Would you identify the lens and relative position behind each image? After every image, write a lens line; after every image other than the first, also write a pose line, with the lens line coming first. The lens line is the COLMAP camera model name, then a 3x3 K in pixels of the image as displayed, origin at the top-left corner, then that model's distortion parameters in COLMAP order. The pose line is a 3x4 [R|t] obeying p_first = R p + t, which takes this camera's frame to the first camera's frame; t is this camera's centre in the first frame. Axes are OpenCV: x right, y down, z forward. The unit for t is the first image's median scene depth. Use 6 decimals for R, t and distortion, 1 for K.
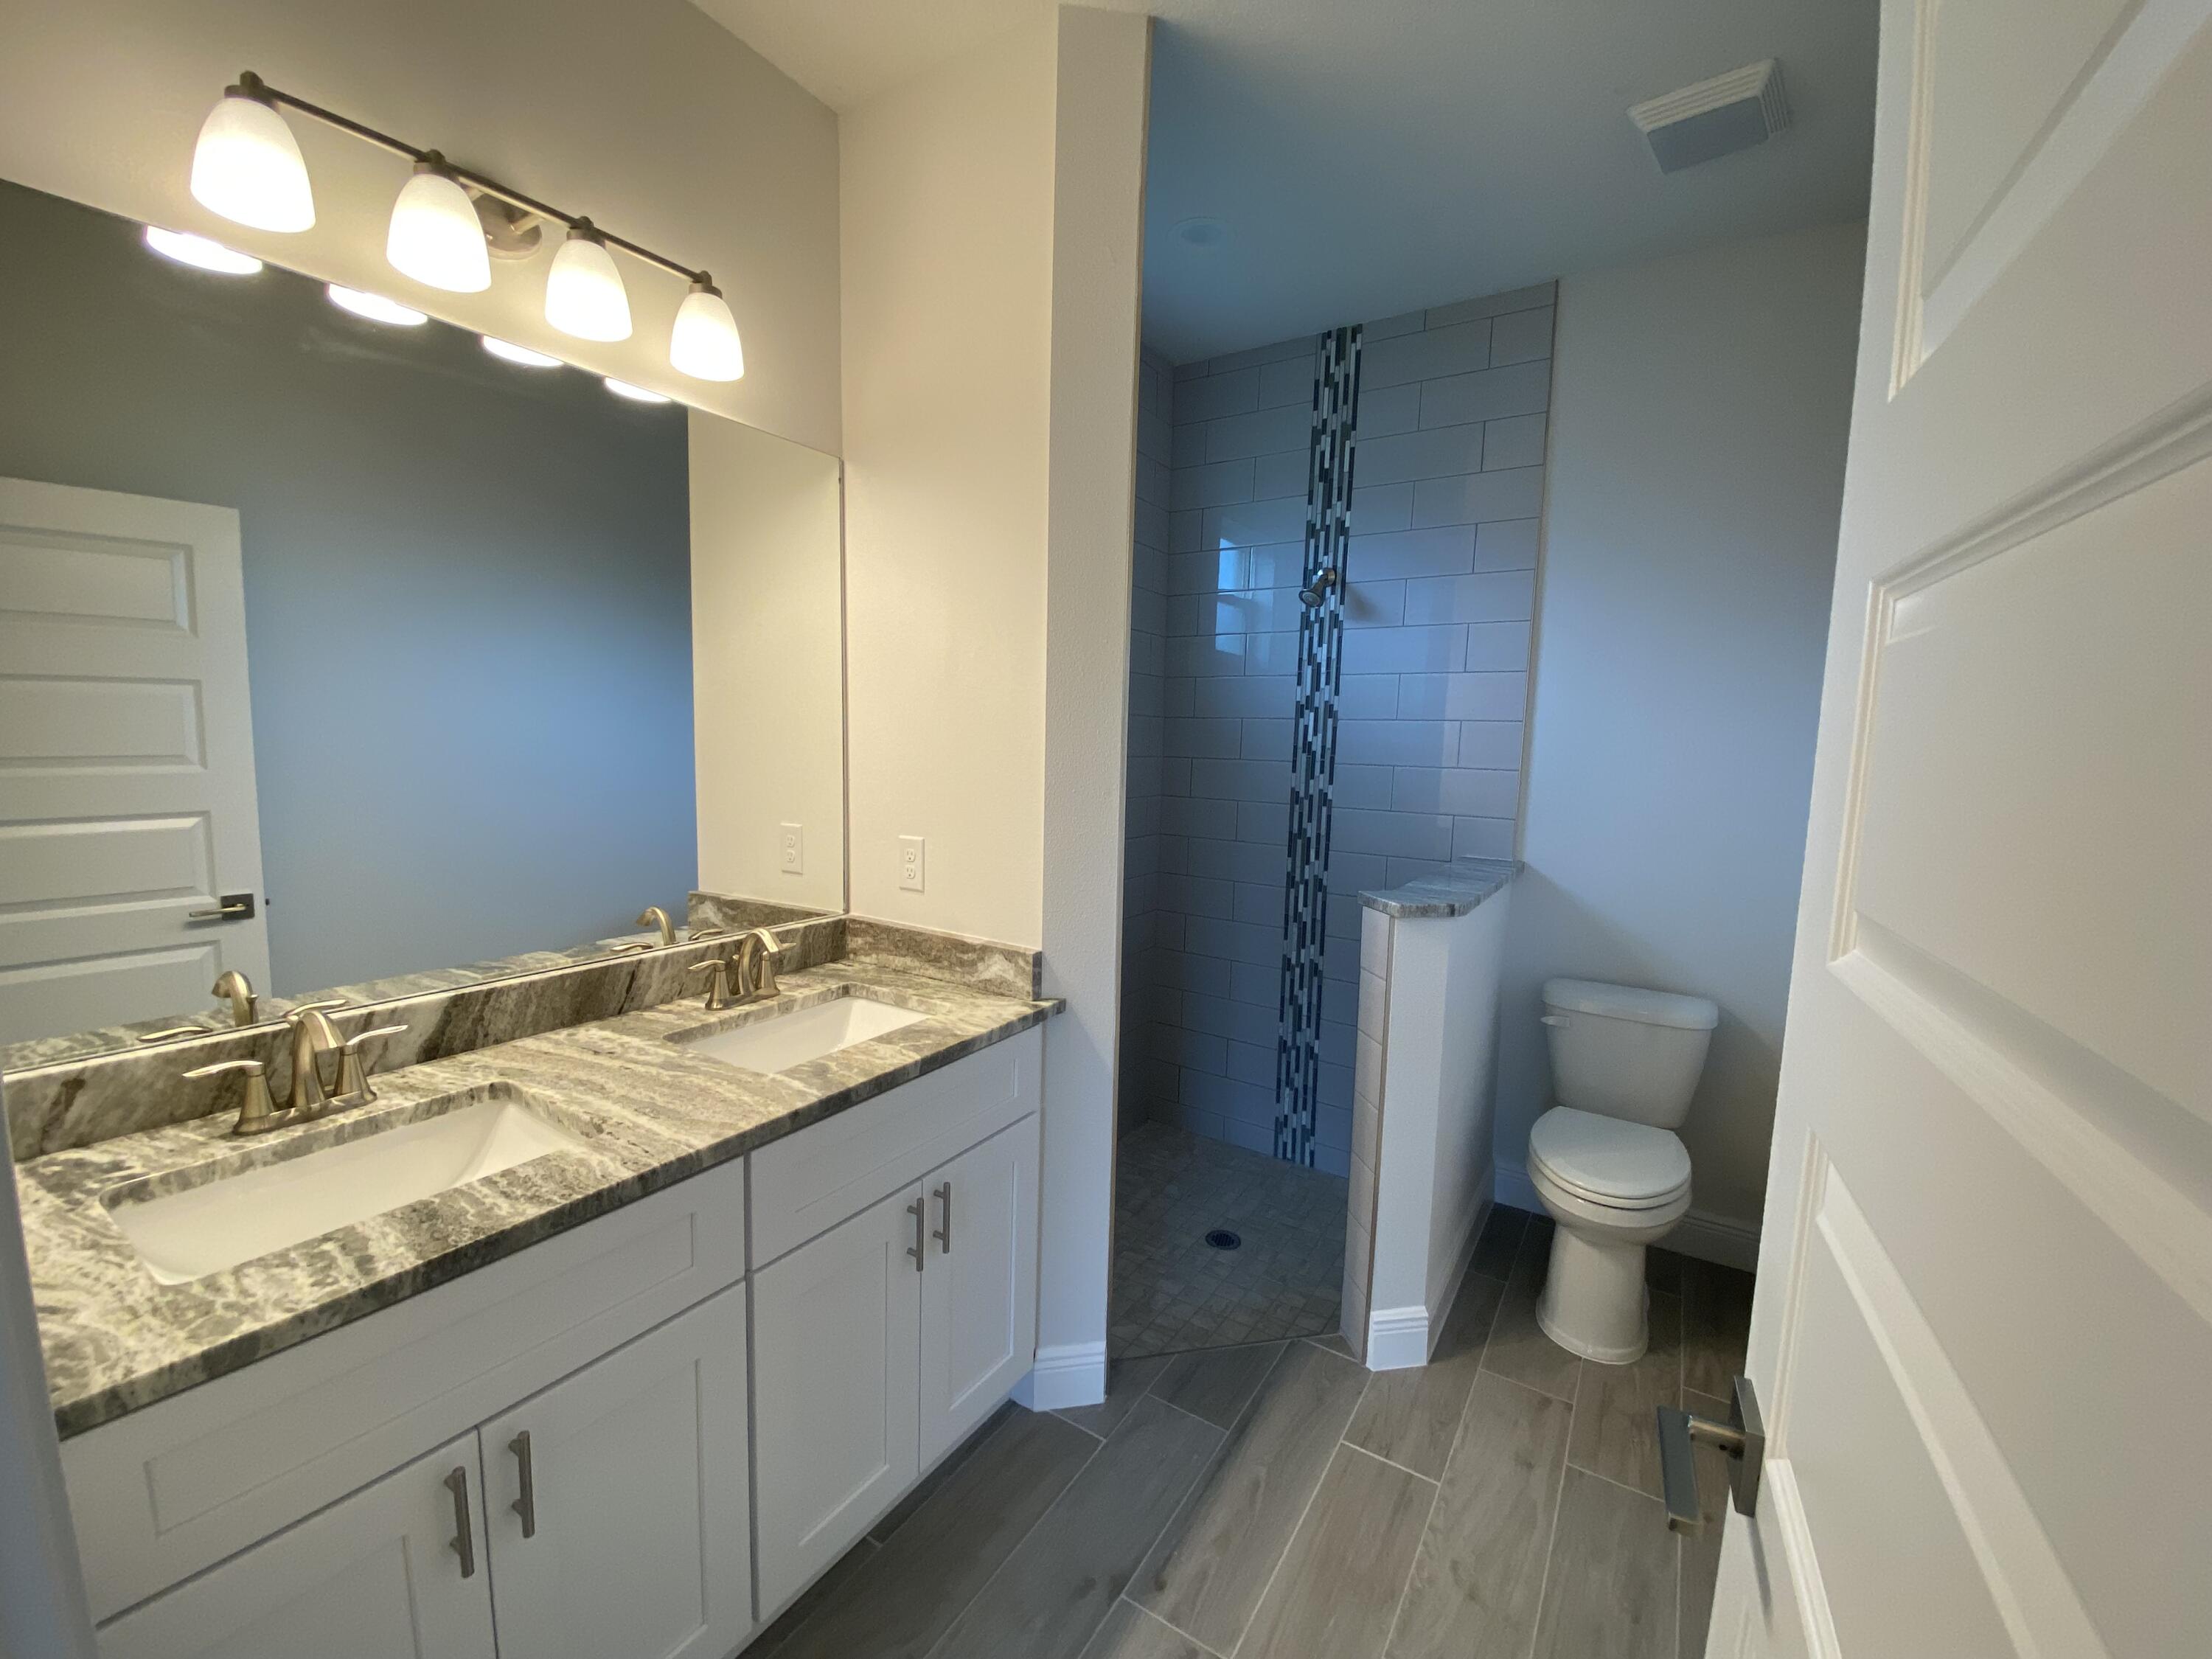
lens RADIAL K [[875.6, 0, 1106.0], [0, 875.6, 829.5], [0, 0, 1]] dist [-0.000159, -0.018934]
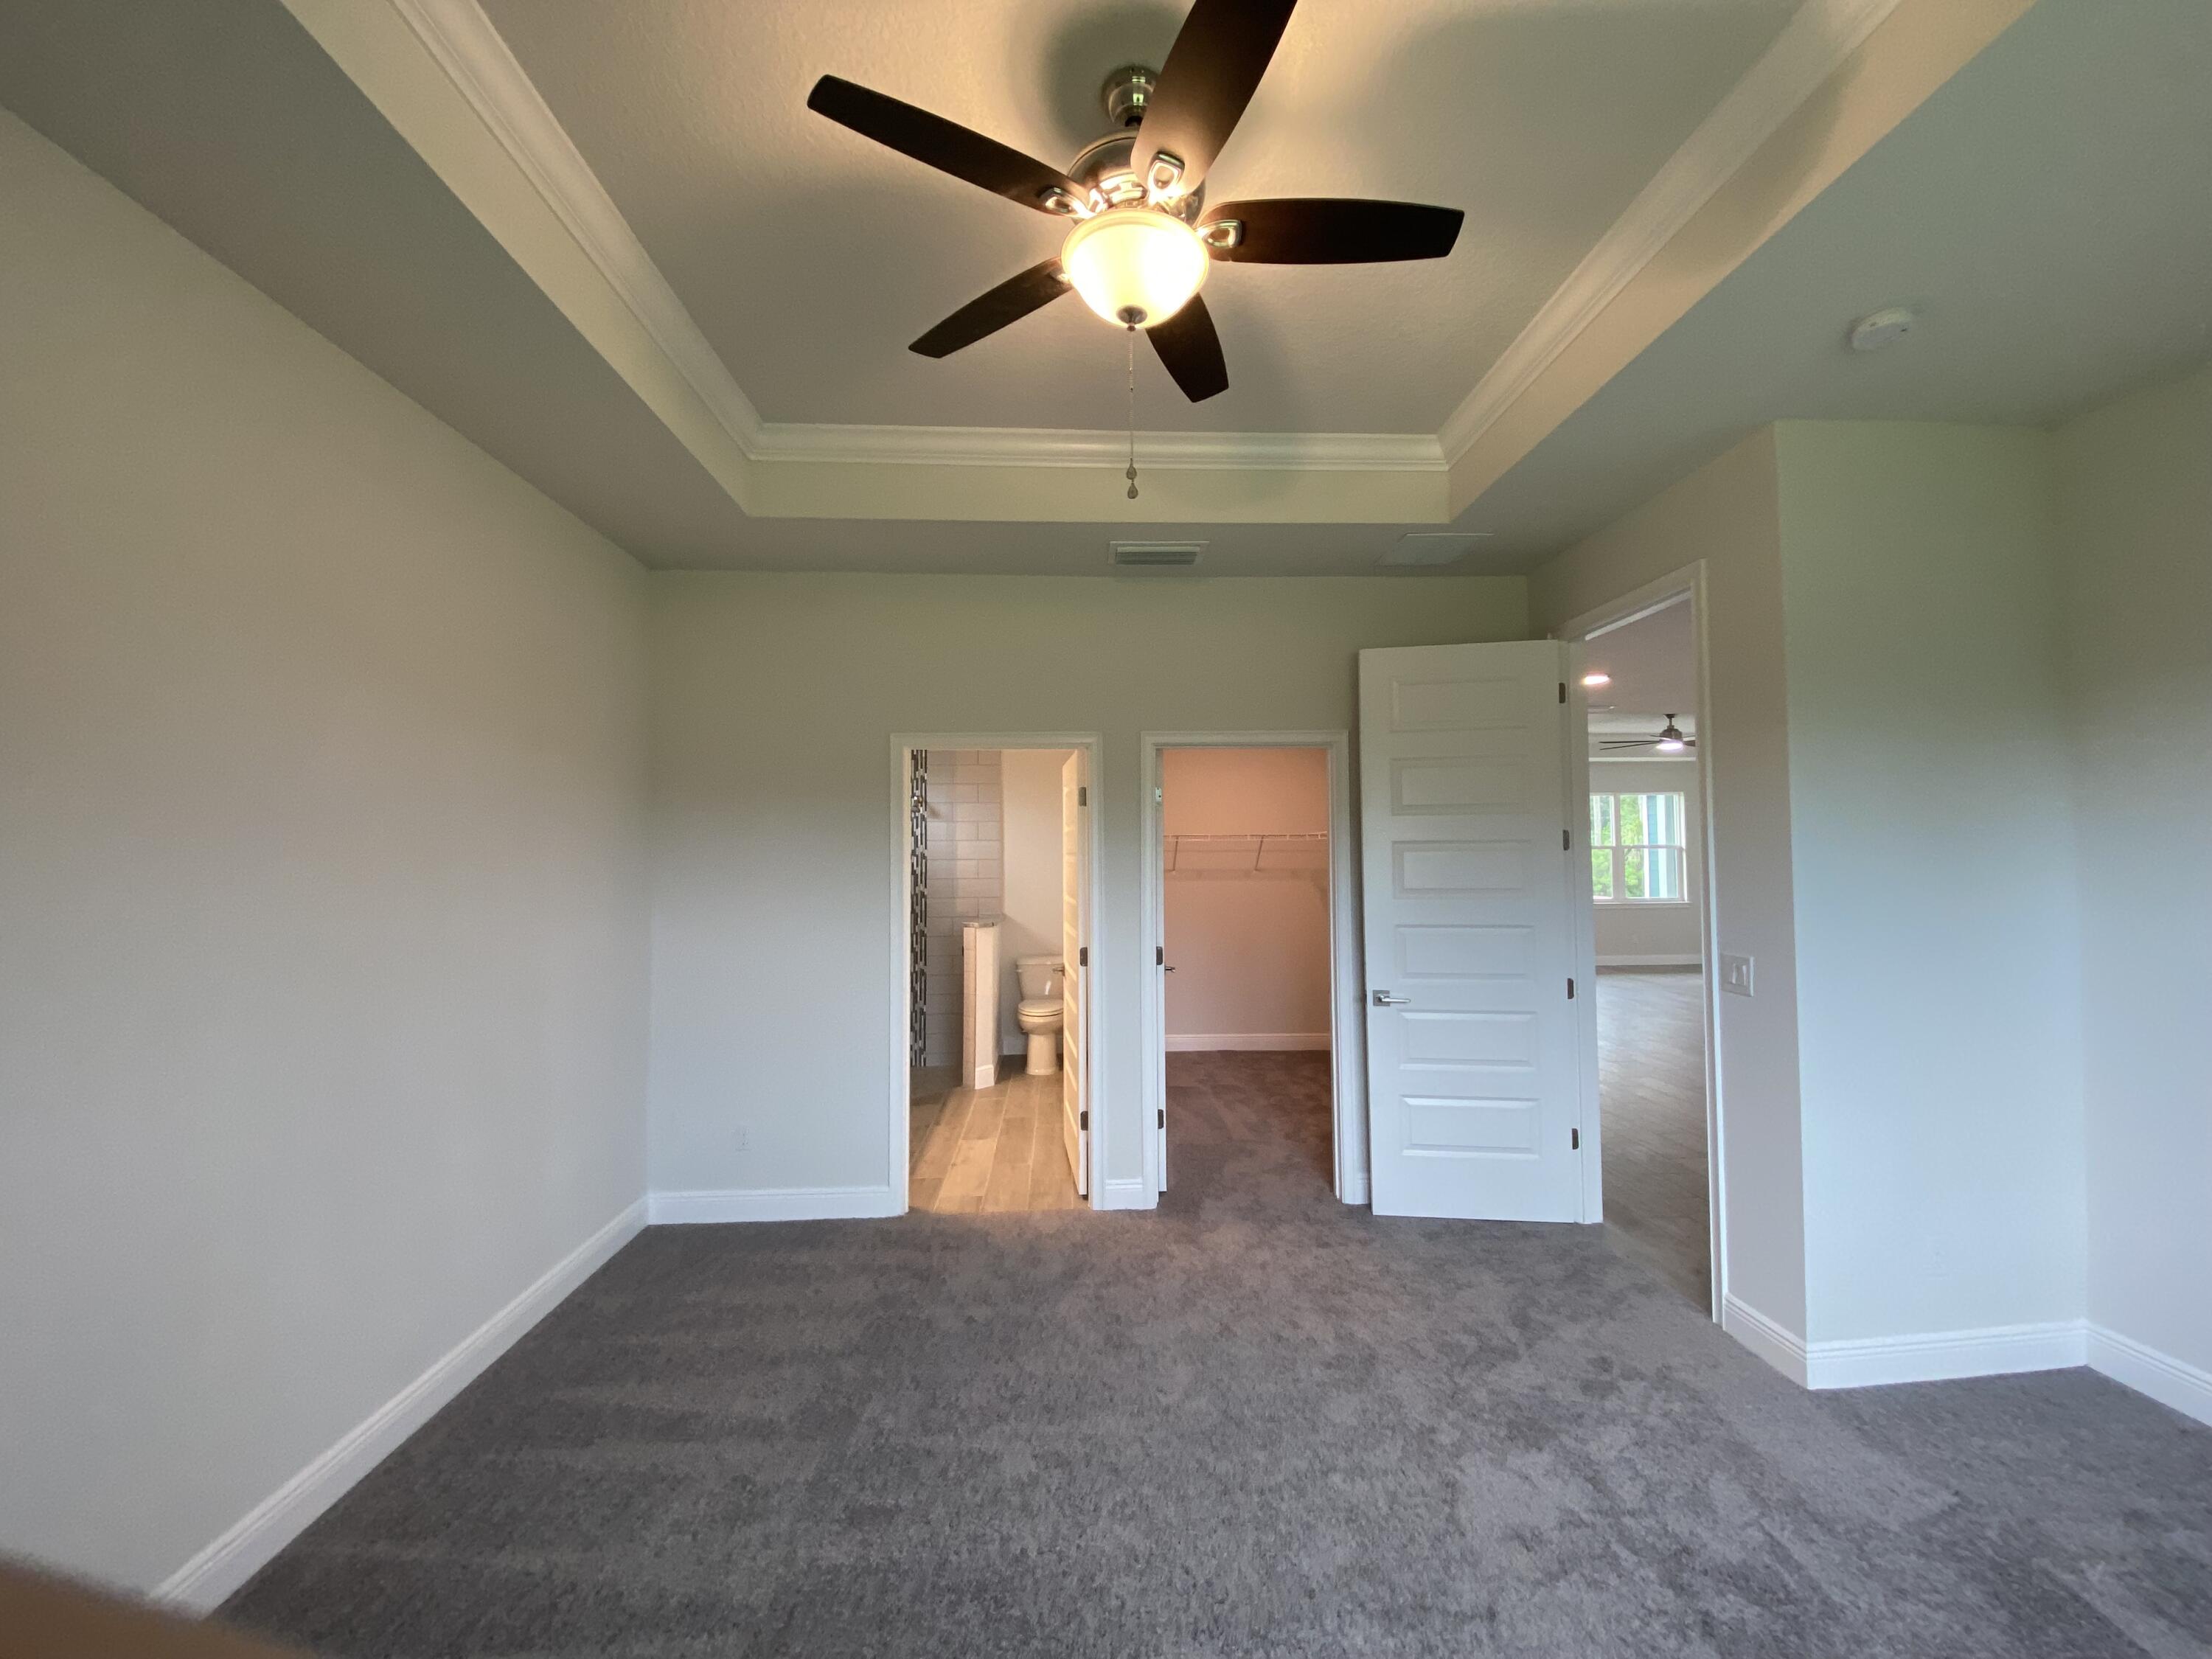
lens RADIAL K [[875.6, 0, 1106.0], [0, 875.6, 829.5], [0, 0, 1]] dist [-0.000159, -0.018934]
pose [[0.814315, -0.015900, 0.580206, -0.765299], [0.085680, 0.991966, -0.093067, 0.055496], [-0.574065, 0.125498, 0.809135, -1.276625]]
